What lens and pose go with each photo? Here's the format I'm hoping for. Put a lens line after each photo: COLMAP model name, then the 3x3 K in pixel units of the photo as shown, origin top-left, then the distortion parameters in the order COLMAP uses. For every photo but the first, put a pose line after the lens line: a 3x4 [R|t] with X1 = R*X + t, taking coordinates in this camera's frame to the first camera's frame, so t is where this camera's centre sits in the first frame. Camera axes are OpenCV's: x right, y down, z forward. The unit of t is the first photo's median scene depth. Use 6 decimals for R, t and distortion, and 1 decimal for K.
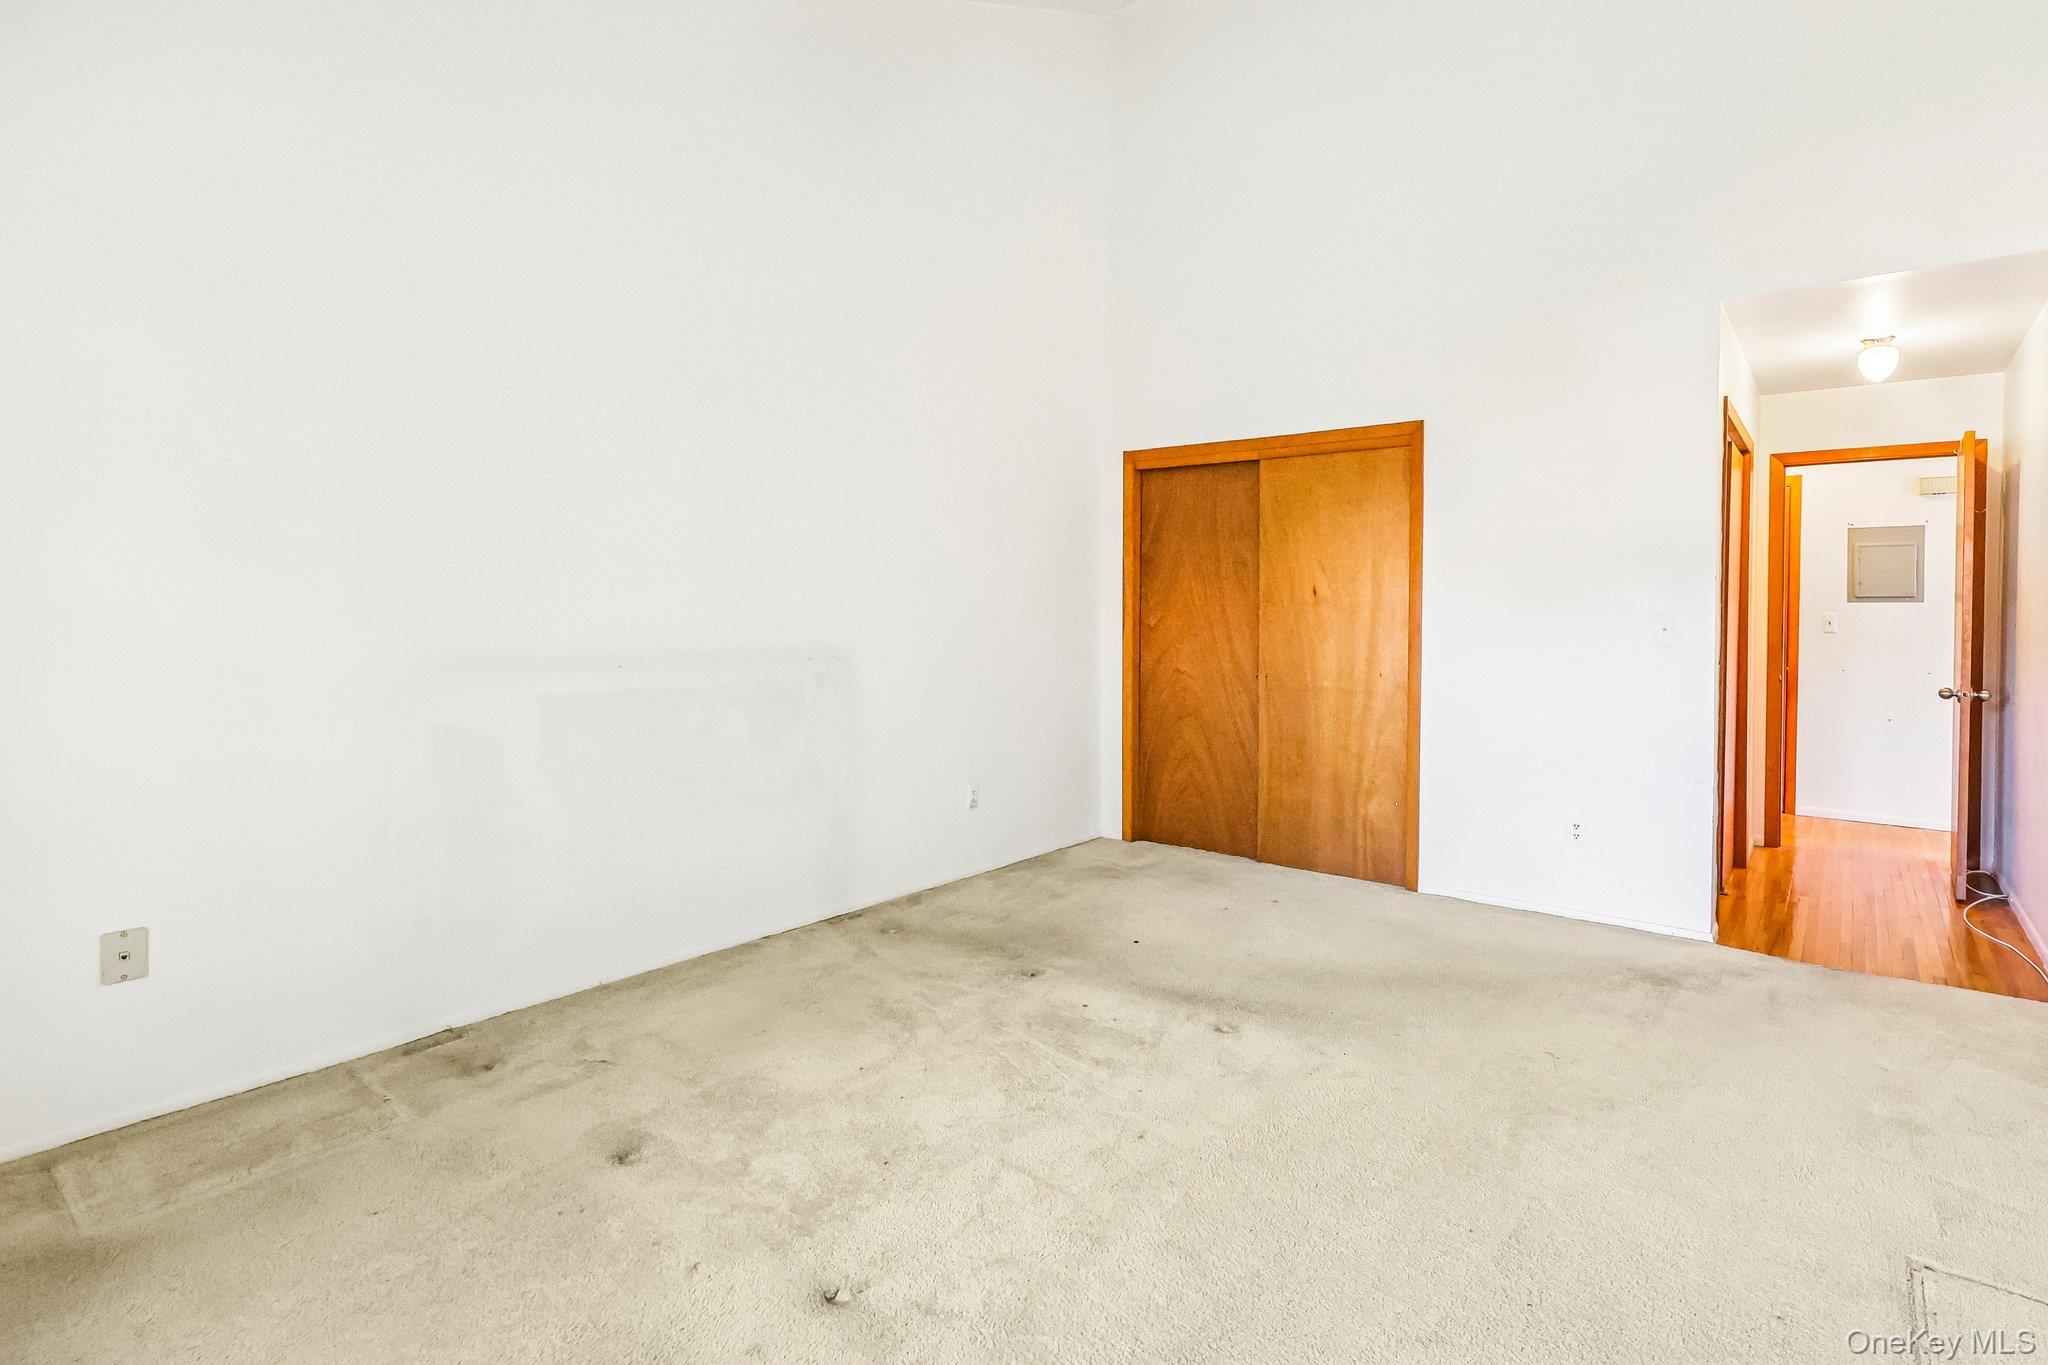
lens RADIAL K [[979.4, 0, 1094.0], [0, 979.4, 622.6], [0, 0, 1]] dist [-0.000559, -0.000056]
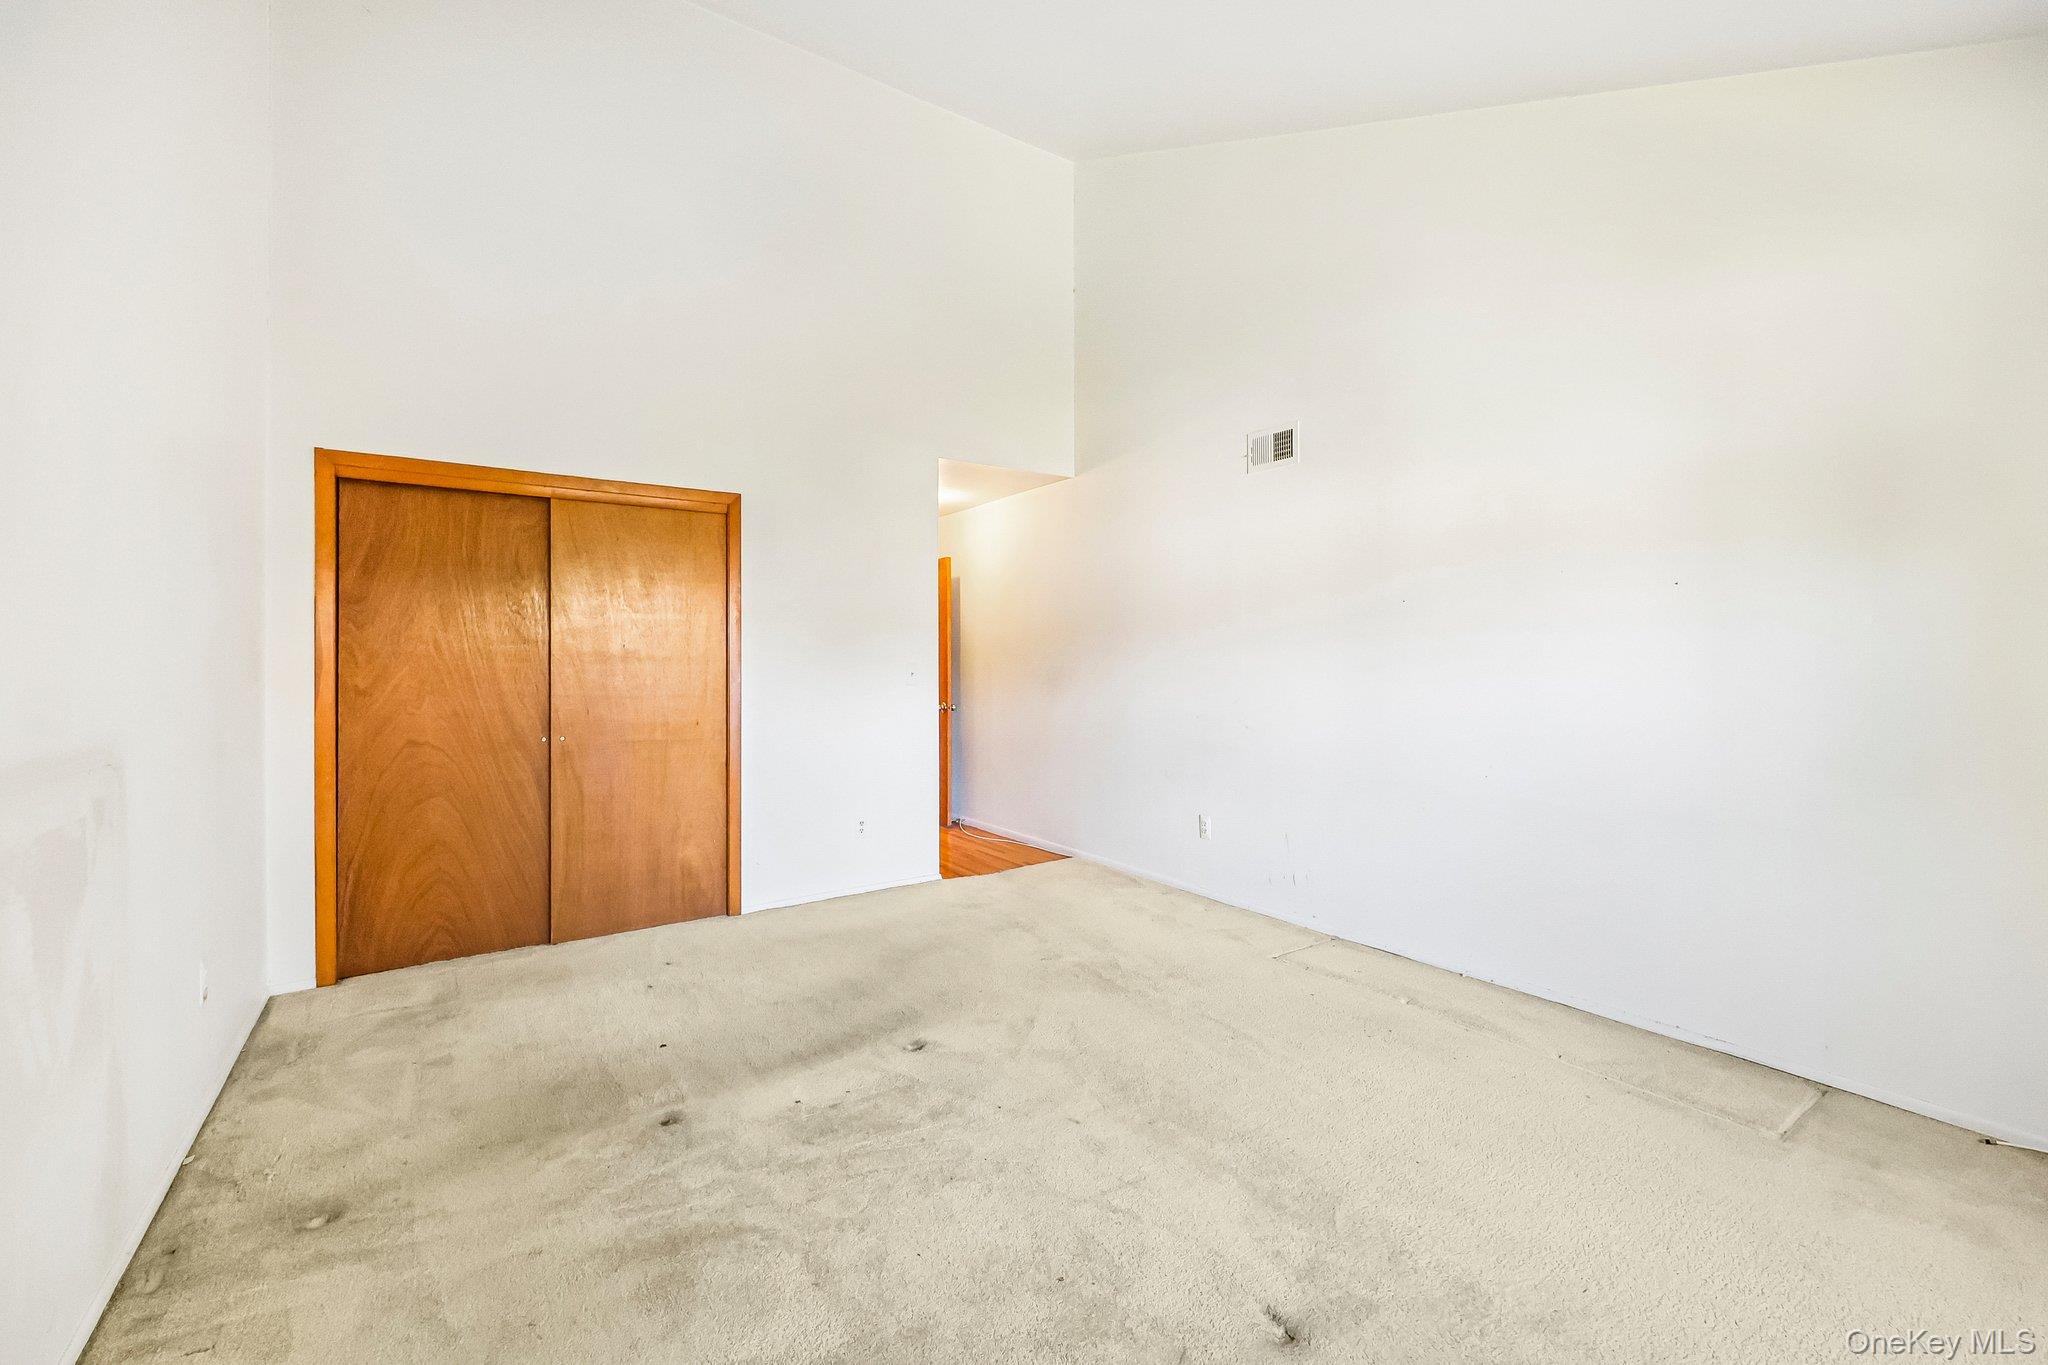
lens RADIAL K [[834.8, 0, 1020.5], [0, 834.8, 667.5], [0, 0, 1]] dist [-0.000136, 0.001318]
pose [[0.331361, -0.014748, 0.943389, -0.442285], [0.019976, 0.999763, 0.008613, -0.008795], [-0.943292, 0.015991, 0.331577, 0.360775]]
